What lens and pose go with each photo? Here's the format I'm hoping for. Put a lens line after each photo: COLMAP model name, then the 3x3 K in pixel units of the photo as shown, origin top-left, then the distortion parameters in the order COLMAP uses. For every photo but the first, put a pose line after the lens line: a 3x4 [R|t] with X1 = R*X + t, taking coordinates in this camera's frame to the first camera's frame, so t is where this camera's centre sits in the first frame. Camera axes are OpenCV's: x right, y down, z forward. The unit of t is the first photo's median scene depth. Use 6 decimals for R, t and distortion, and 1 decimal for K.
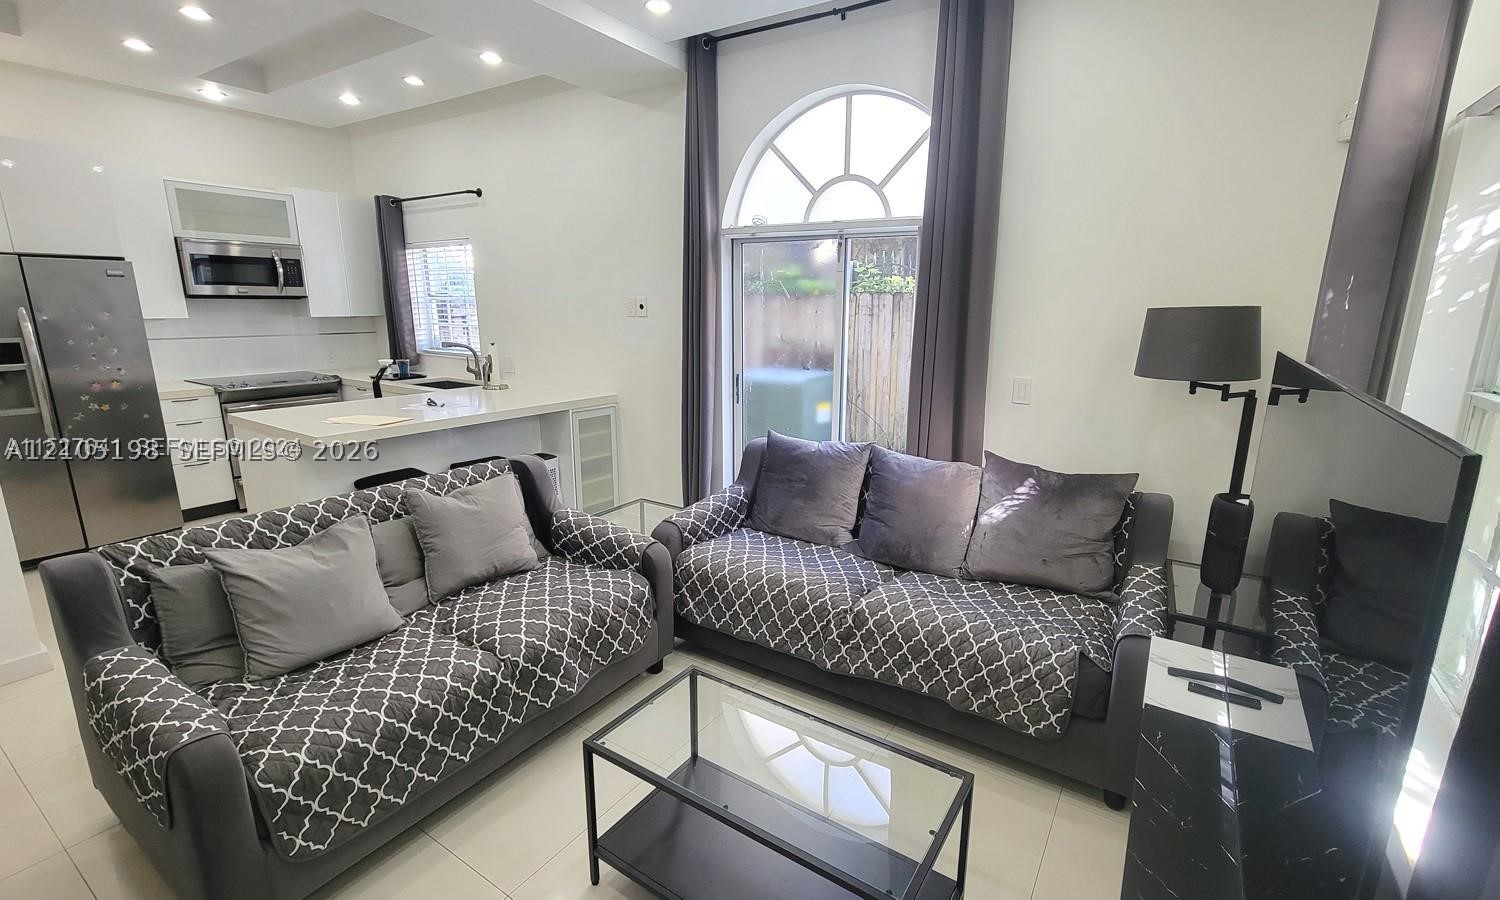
lens RADIAL K [[653.3, 0, 773.6], [0, 653.3, 446.7], [0, 0, 1]] dist [0.016056, 0.000184]
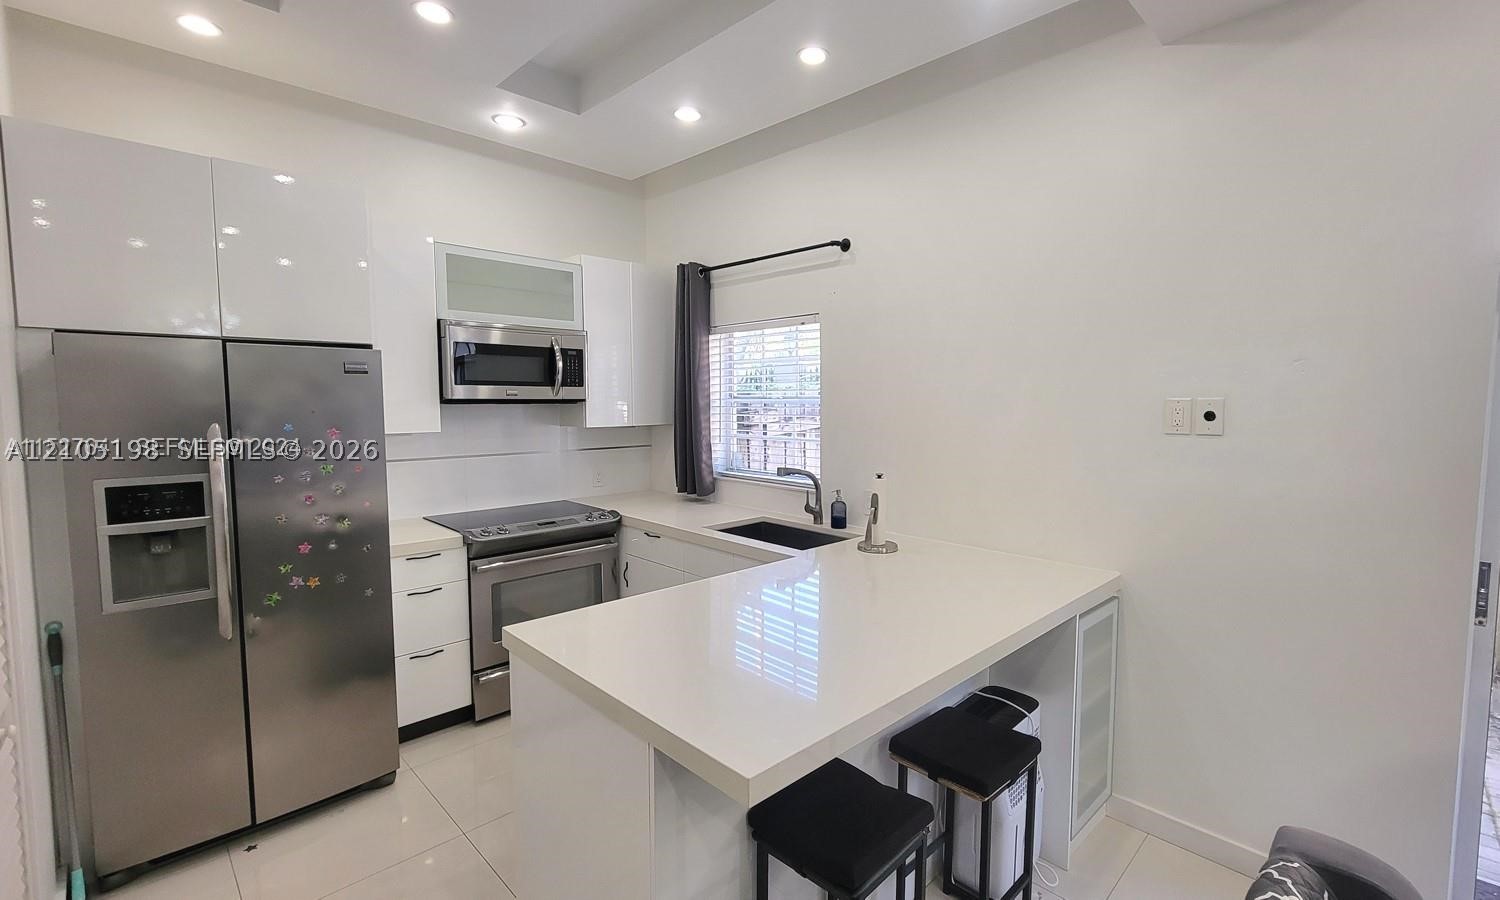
lens RADIAL K [[661.1, 0, 816.7], [0, 661.1, 452.4], [0, 0, 1]] dist [0.019177, 0.000082]
pose [[0.984973, 0.010094, -0.172411, -0.346790], [-0.033646, 0.990378, -0.134234, -0.085929], [0.169397, 0.138018, 0.975836, 0.359369]]
